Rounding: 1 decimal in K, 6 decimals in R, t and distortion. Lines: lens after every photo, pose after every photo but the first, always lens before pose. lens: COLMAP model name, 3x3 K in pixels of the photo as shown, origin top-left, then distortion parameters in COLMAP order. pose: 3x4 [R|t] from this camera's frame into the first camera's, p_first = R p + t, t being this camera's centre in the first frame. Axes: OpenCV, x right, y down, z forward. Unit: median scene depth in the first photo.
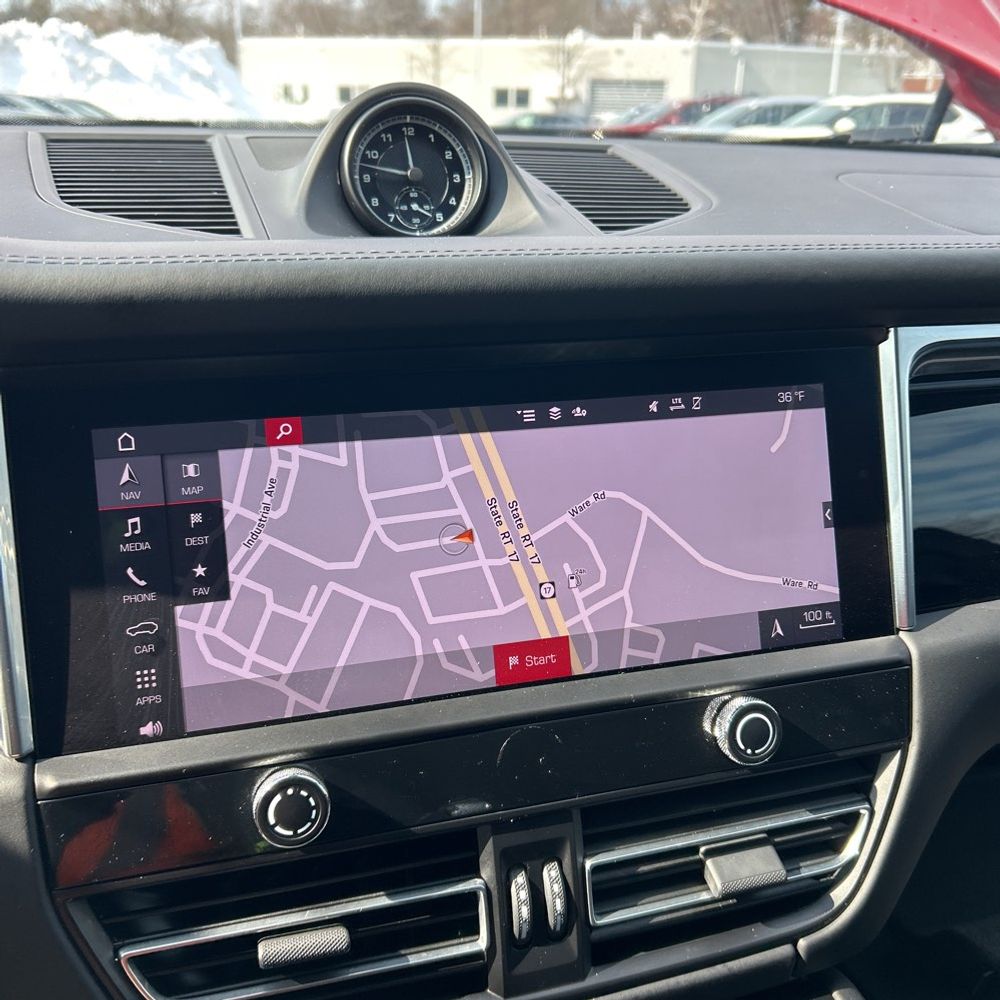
lens RADIAL K [[952.7, 0, 500.0], [0, 952.7, 500.0], [0, 0, 1]] dist [0.058481, -0.159310]
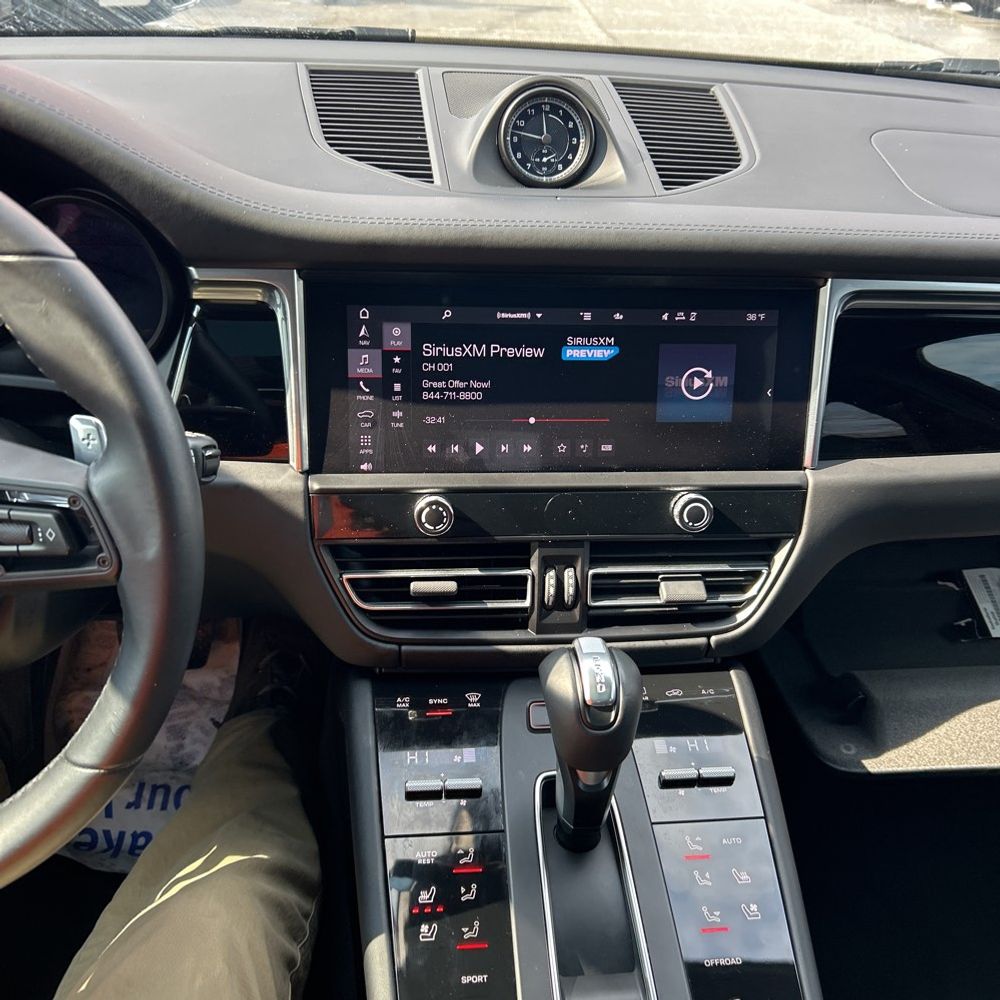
lens RADIAL K [[952.7, 0, 500.0], [0, 952.7, 500.0], [0, 0, 1]] dist [0.058481, -0.159310]
pose [[0.980700, 0.128701, -0.147183, 0.165804], [-0.098136, 0.975119, 0.198775, -0.089644], [0.169103, -0.180494, 0.968930, -0.720660]]
